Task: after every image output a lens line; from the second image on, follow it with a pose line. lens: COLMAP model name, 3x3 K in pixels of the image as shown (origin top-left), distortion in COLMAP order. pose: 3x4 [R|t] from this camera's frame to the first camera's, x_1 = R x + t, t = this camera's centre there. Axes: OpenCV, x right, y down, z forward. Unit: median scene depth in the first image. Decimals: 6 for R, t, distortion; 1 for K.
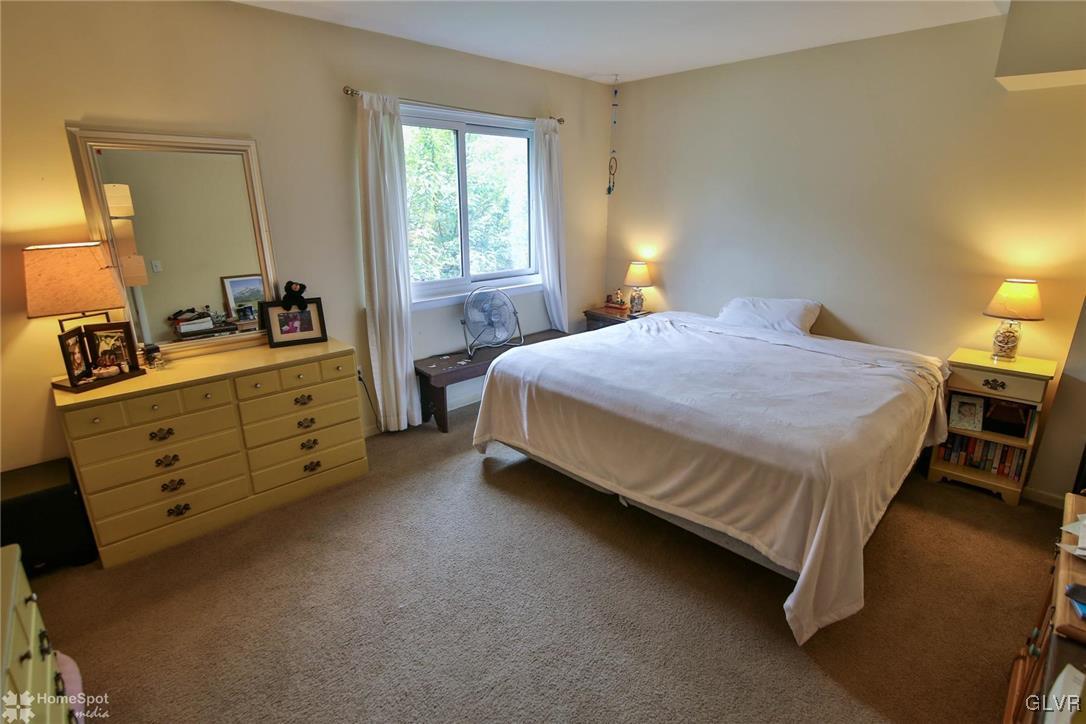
lens RADIAL K [[528.4, 0, 542.9], [0, 528.4, 360.3], [0, 0, 1]] dist [-0.020289, 0.000850]
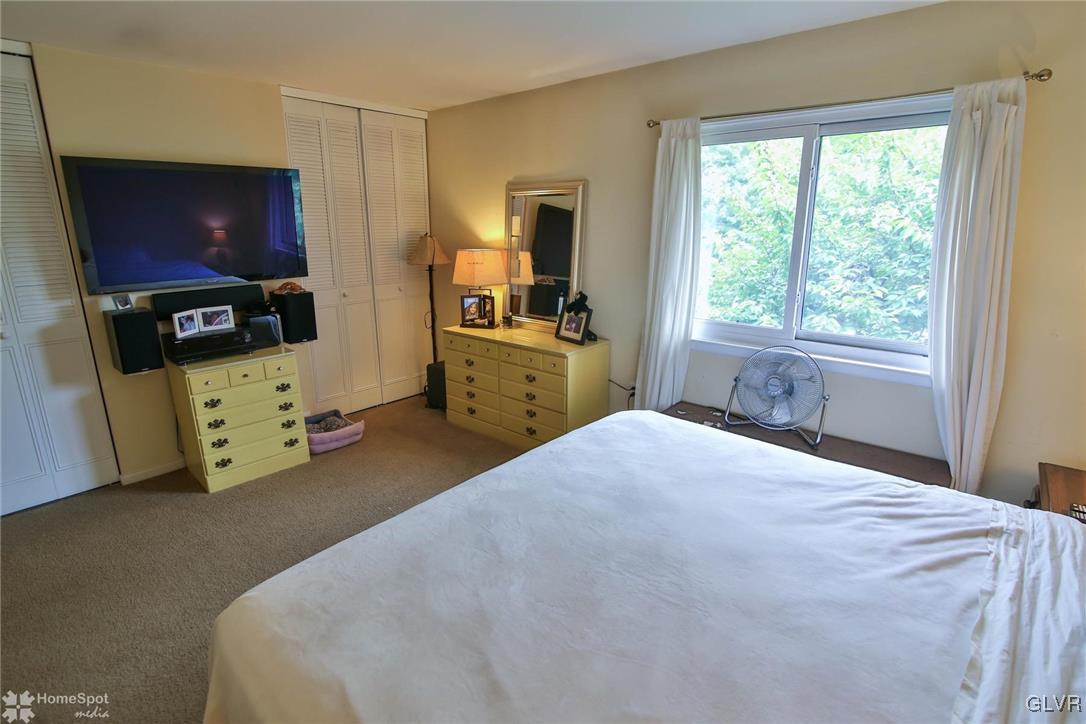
lens RADIAL K [[528.4, 0, 543.8], [0, 528.4, 362.9], [0, 0, 1]] dist [-0.020289, 0.000850]
pose [[0.088817, 0.254888, -0.962883, 0.755658], [-0.288325, 0.931895, 0.220090, -0.243865], [0.953405, 0.258076, 0.156259, 0.769668]]
